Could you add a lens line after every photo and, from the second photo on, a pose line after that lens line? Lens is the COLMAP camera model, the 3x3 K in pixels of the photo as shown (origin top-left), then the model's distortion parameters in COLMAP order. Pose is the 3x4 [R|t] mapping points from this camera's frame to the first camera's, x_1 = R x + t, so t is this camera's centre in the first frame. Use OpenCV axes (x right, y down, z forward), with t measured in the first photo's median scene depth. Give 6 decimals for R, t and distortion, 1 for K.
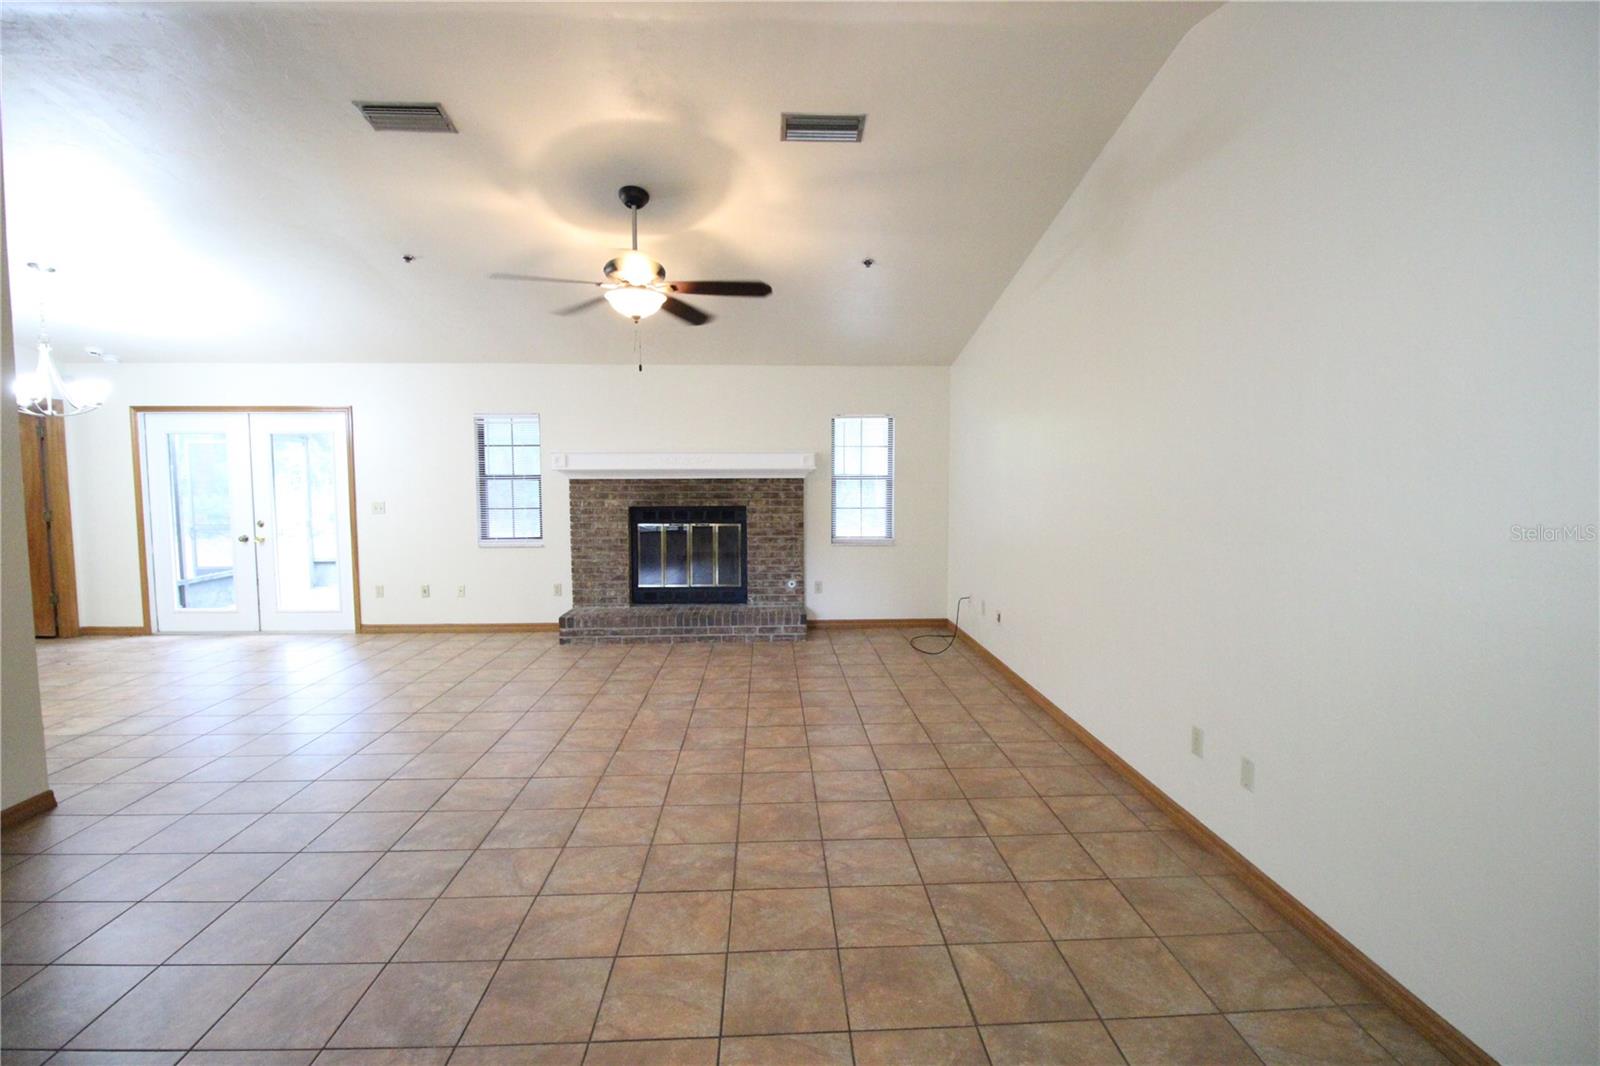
lens RADIAL K [[744.4, 0, 810.5], [0, 744.4, 530.2], [0, 0, 1]] dist [-0.005209, -0.009837]
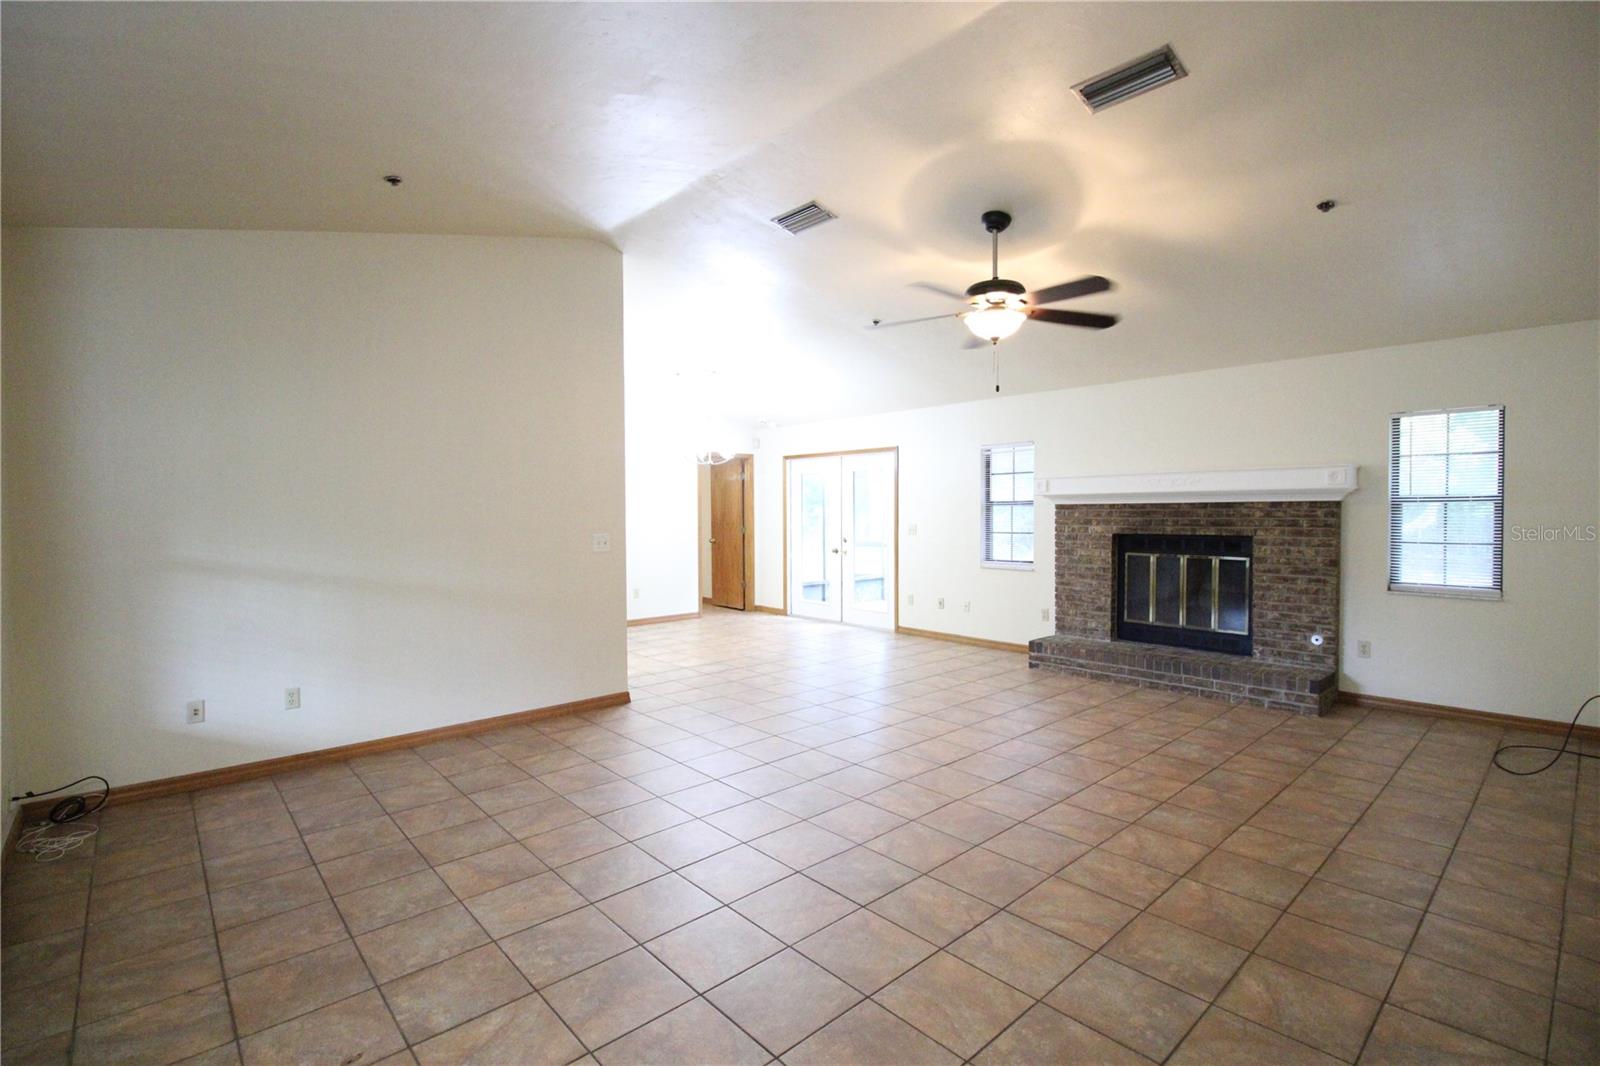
lens RADIAL K [[744.4, 0, 802.2], [0, 744.4, 526.9], [0, 0, 1]] dist [-0.005209, -0.009837]
pose [[0.628627, 0.015853, -0.777545, 0.241396], [-0.053005, 0.998341, -0.022498, 0.002000], [0.775899, 0.055357, 0.628424, 0.113776]]
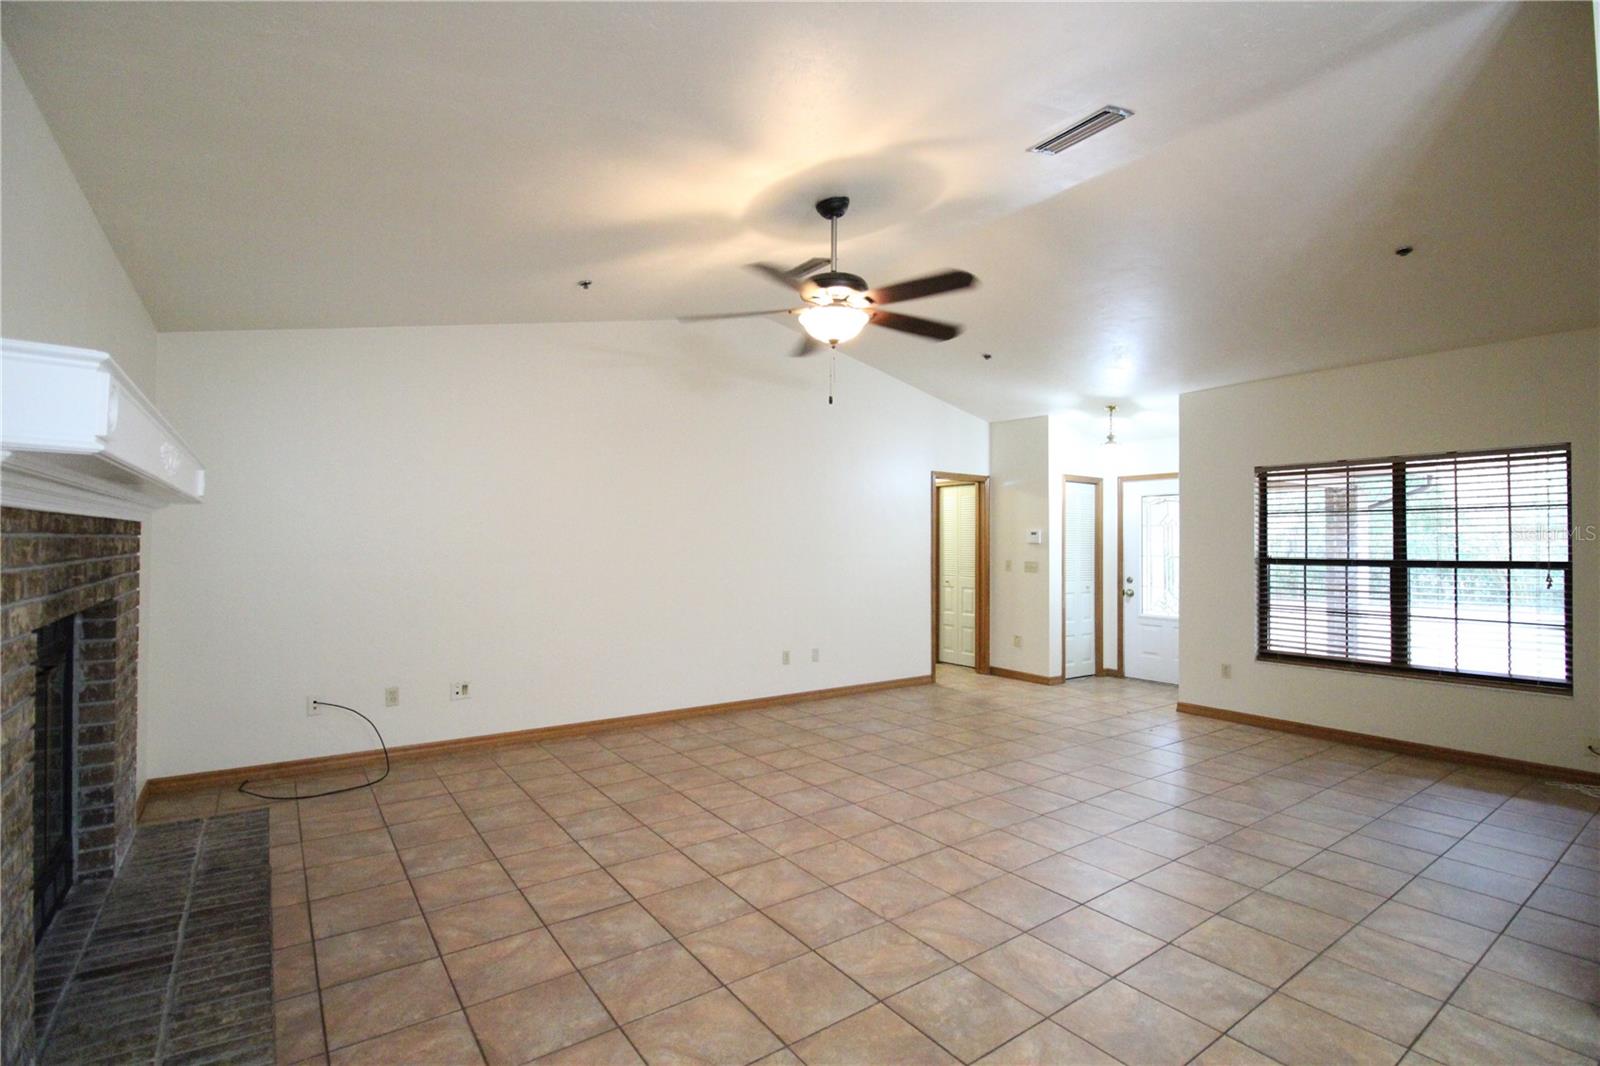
lens RADIAL K [[744.4, 0, 808.7], [0, 744.4, 534.7], [0, 0, 1]] dist [-0.005209, -0.009837]
pose [[-0.547302, 0.006860, 0.836907, -0.580614], [0.056552, 0.997984, 0.028802, -0.054547], [-0.835023, 0.063092, -0.546586, 0.938586]]
